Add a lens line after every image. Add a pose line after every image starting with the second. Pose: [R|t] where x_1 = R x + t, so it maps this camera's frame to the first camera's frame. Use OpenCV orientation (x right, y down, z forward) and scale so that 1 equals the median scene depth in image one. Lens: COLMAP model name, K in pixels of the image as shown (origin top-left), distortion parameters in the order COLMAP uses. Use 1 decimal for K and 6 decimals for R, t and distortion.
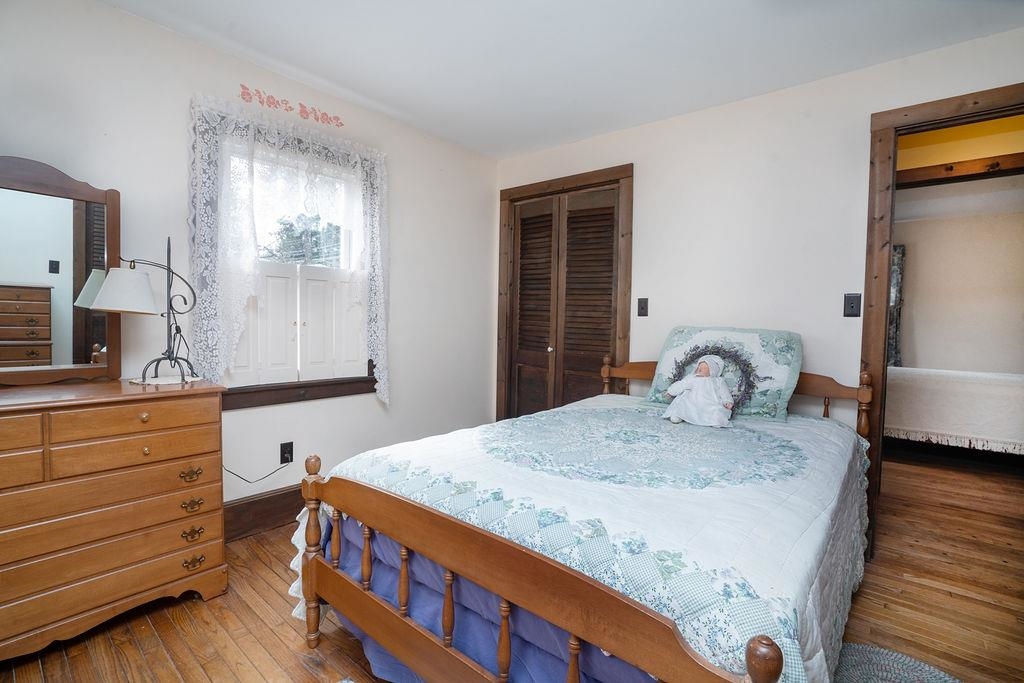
lens RADIAL K [[468.1, 0, 510.5], [0, 468.1, 345.5], [0, 0, 1]] dist [-0.061805, 0.021514]
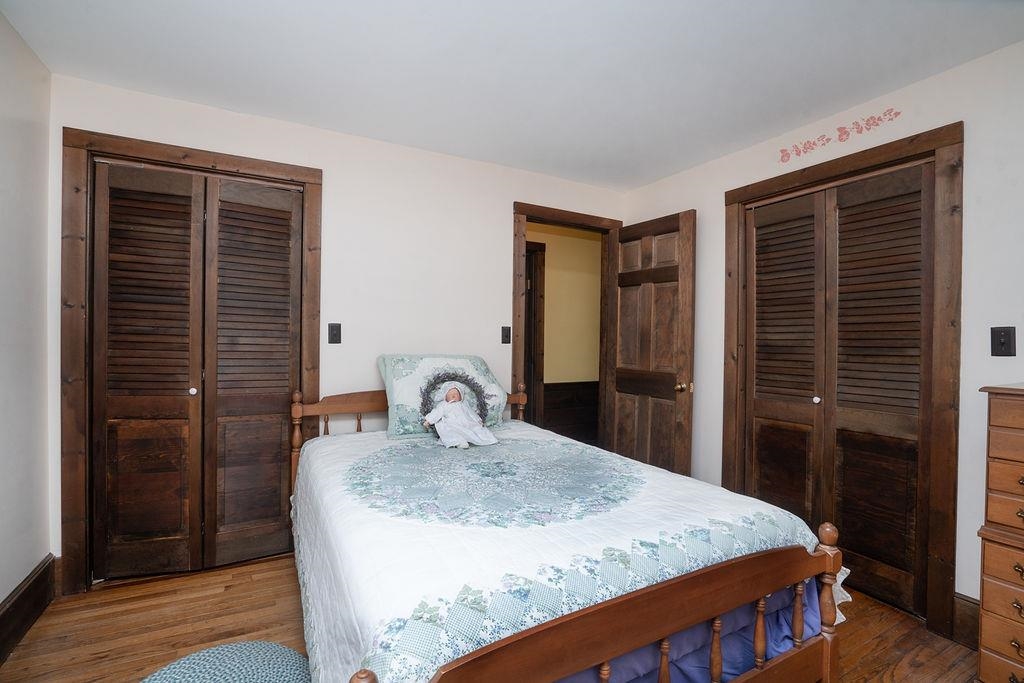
lens RADIAL K [[468.1, 0, 510.5], [0, 468.1, 345.5], [0, 0, 1]] dist [-0.061805, 0.021514]
pose [[0.370922, -0.025883, 0.928303, -0.423121], [0.041245, 0.999084, 0.011376, -0.055029], [-0.927748, 0.034068, 0.371649, 0.350821]]
